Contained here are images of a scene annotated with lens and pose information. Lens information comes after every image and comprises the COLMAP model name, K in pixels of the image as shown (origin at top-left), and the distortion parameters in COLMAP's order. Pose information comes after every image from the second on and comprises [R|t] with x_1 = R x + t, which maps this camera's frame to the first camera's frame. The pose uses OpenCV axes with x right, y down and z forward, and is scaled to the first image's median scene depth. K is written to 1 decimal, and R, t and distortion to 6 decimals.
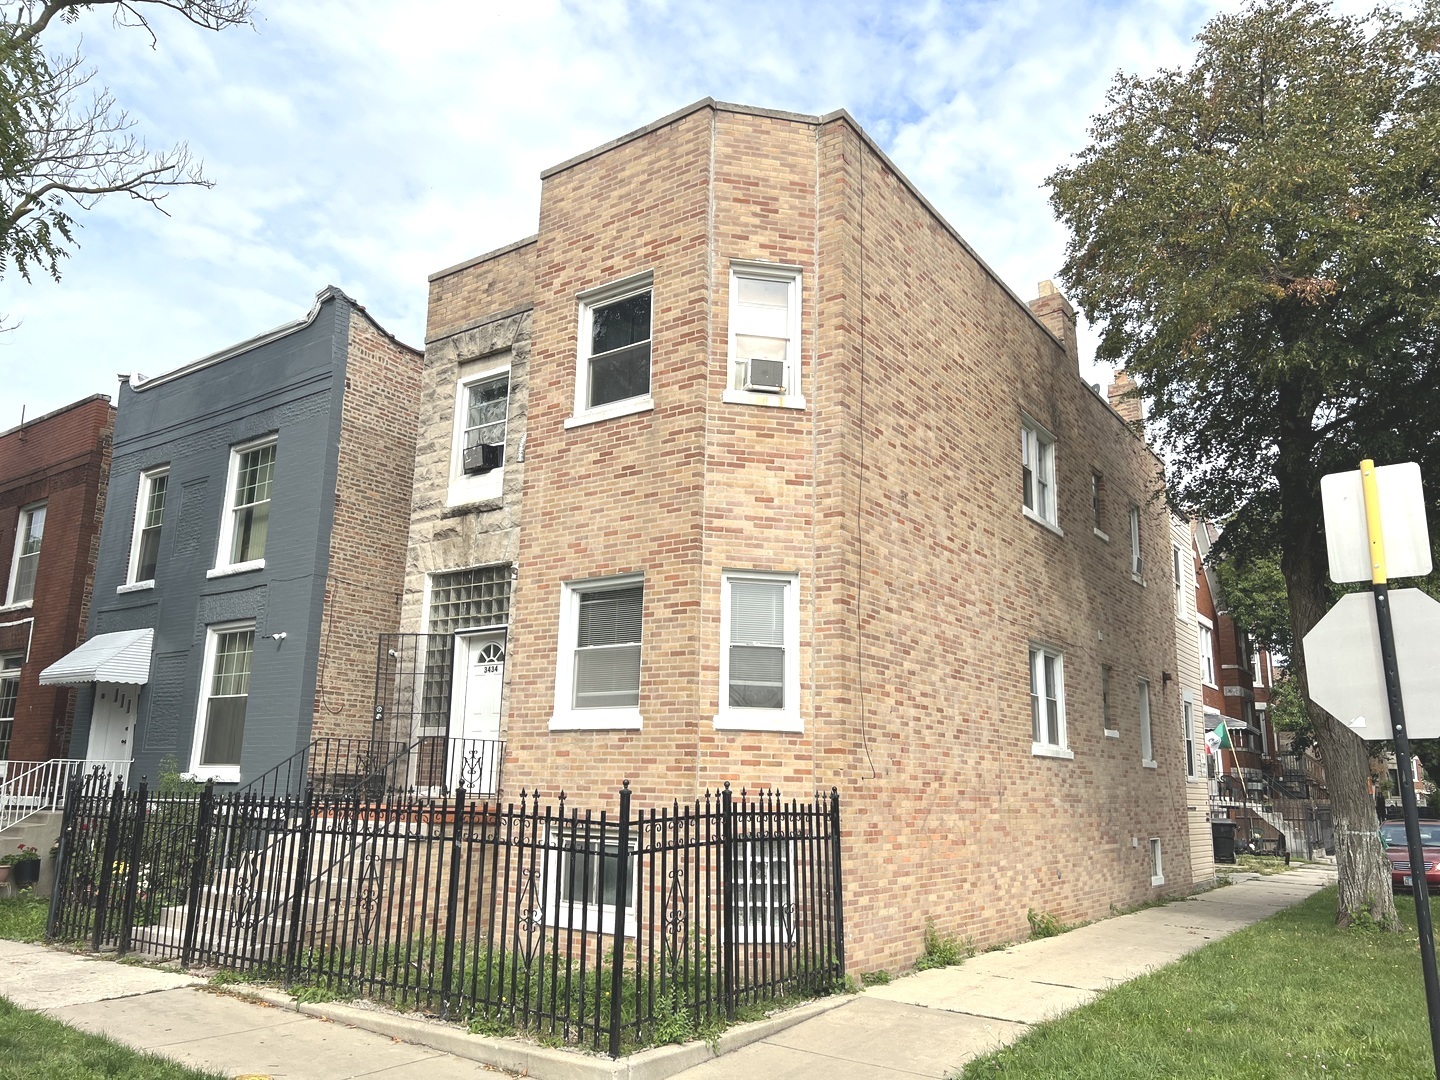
lens RADIAL K [[1116.2, 0, 753.5], [0, 1116.2, 484.1], [0, 0, 1]] dist [-0.013585, 0.003892]
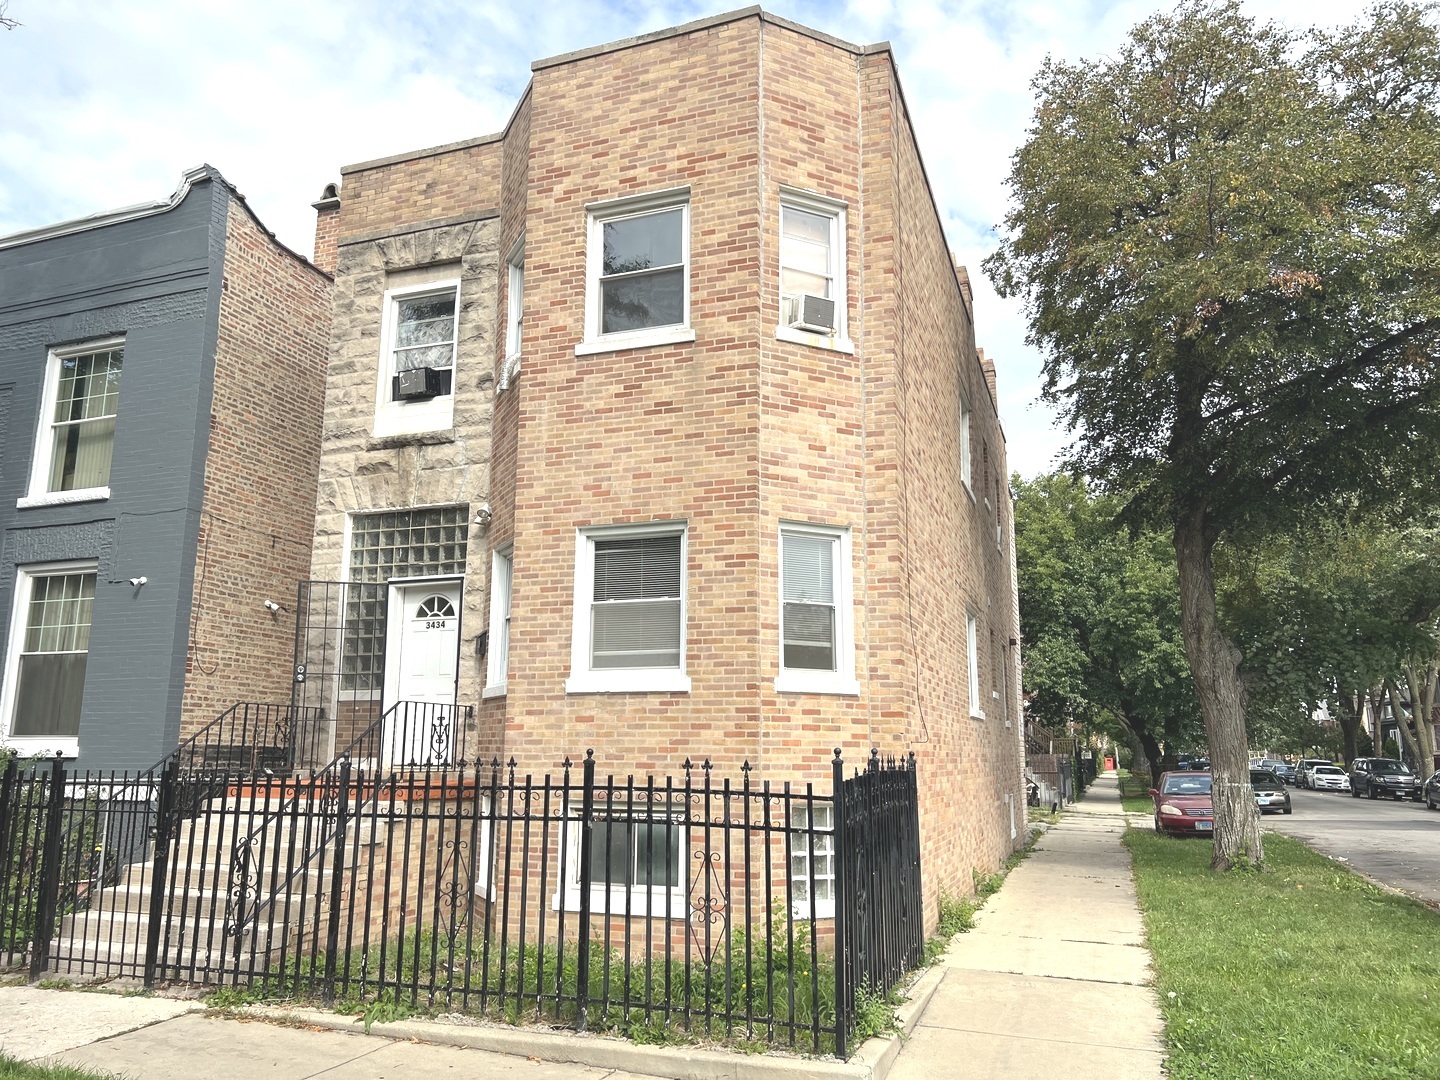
lens RADIAL K [[1116.2, 0, 818.6], [0, 1116.2, 489.2], [0, 0, 1]] dist [-0.013585, 0.003892]
pose [[0.960459, 0.047896, 0.274272, -0.217317], [-0.058029, 0.997895, 0.028947, 0.019170], [-0.272308, -0.043718, 0.961217, 0.089546]]
